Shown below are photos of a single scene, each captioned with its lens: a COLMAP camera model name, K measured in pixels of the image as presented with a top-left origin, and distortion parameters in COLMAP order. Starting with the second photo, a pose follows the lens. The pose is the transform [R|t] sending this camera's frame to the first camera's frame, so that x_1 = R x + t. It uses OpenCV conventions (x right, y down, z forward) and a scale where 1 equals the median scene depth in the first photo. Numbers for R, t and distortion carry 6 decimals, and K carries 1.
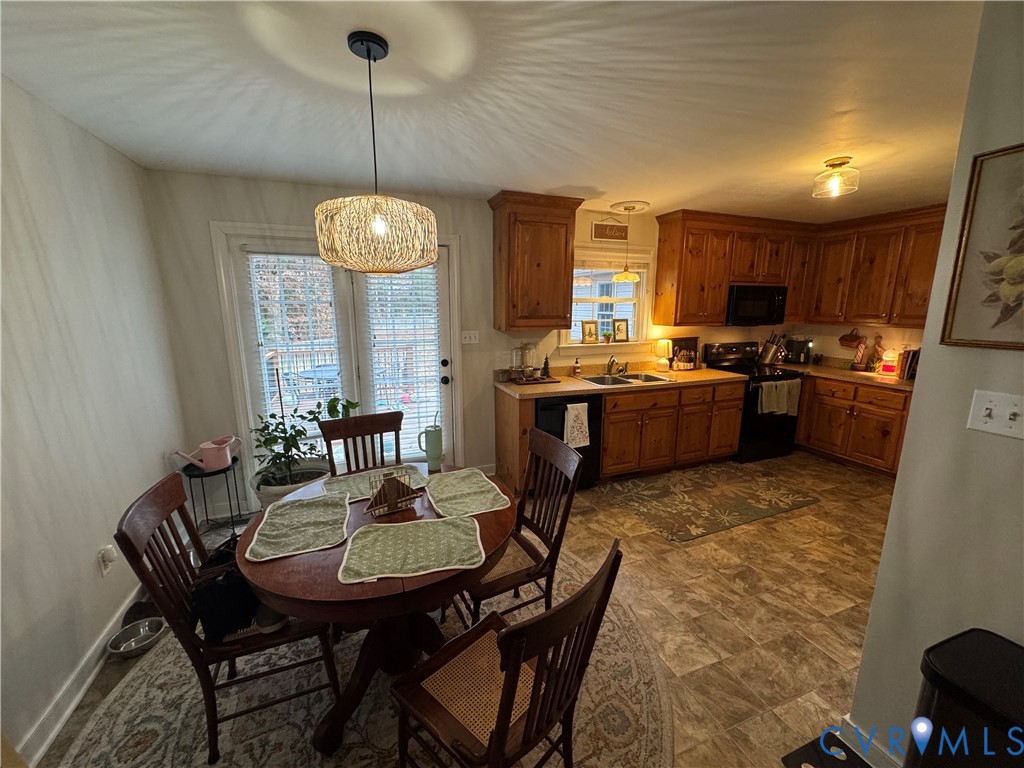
lens RADIAL K [[410.6, 0, 510.8], [0, 410.6, 386.4], [0, 0, 1]] dist [0.000829, -0.000007]
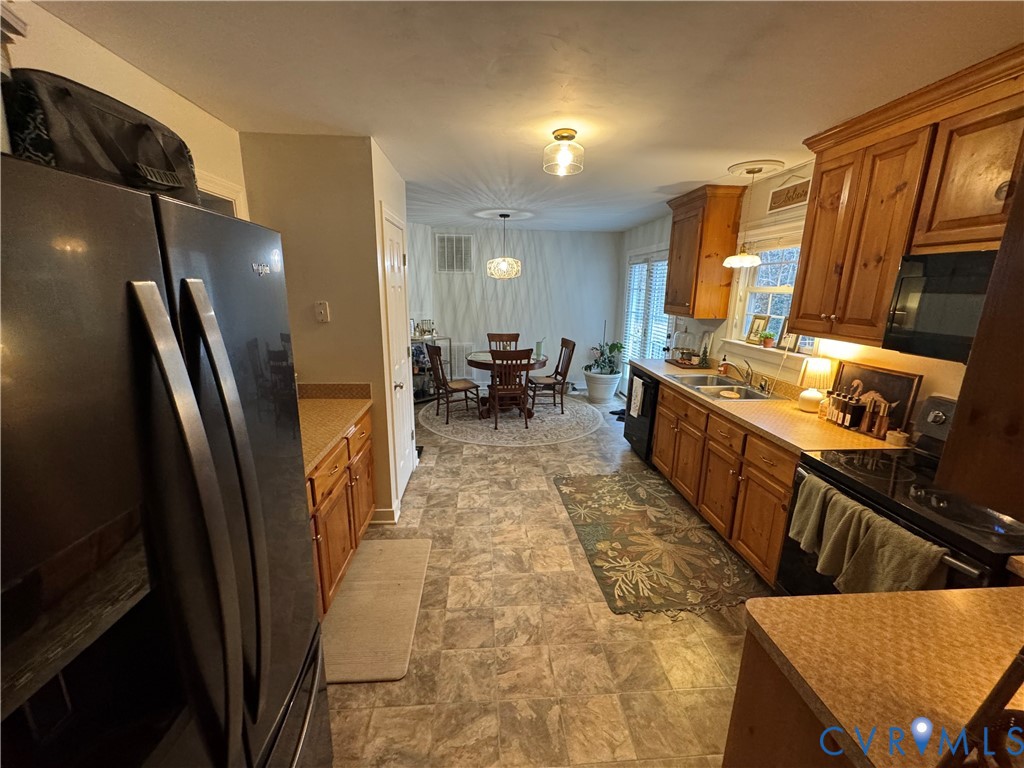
lens RADIAL K [[410.6, 0, 510.0], [0, 410.6, 381.7], [0, 0, 1]] dist [0.000829, -0.000007]
pose [[-0.300249, 0.210968, -0.930238, 1.298304], [-0.206699, 0.937671, 0.279370, -0.189498], [0.931196, 0.276160, -0.237928, 0.901361]]
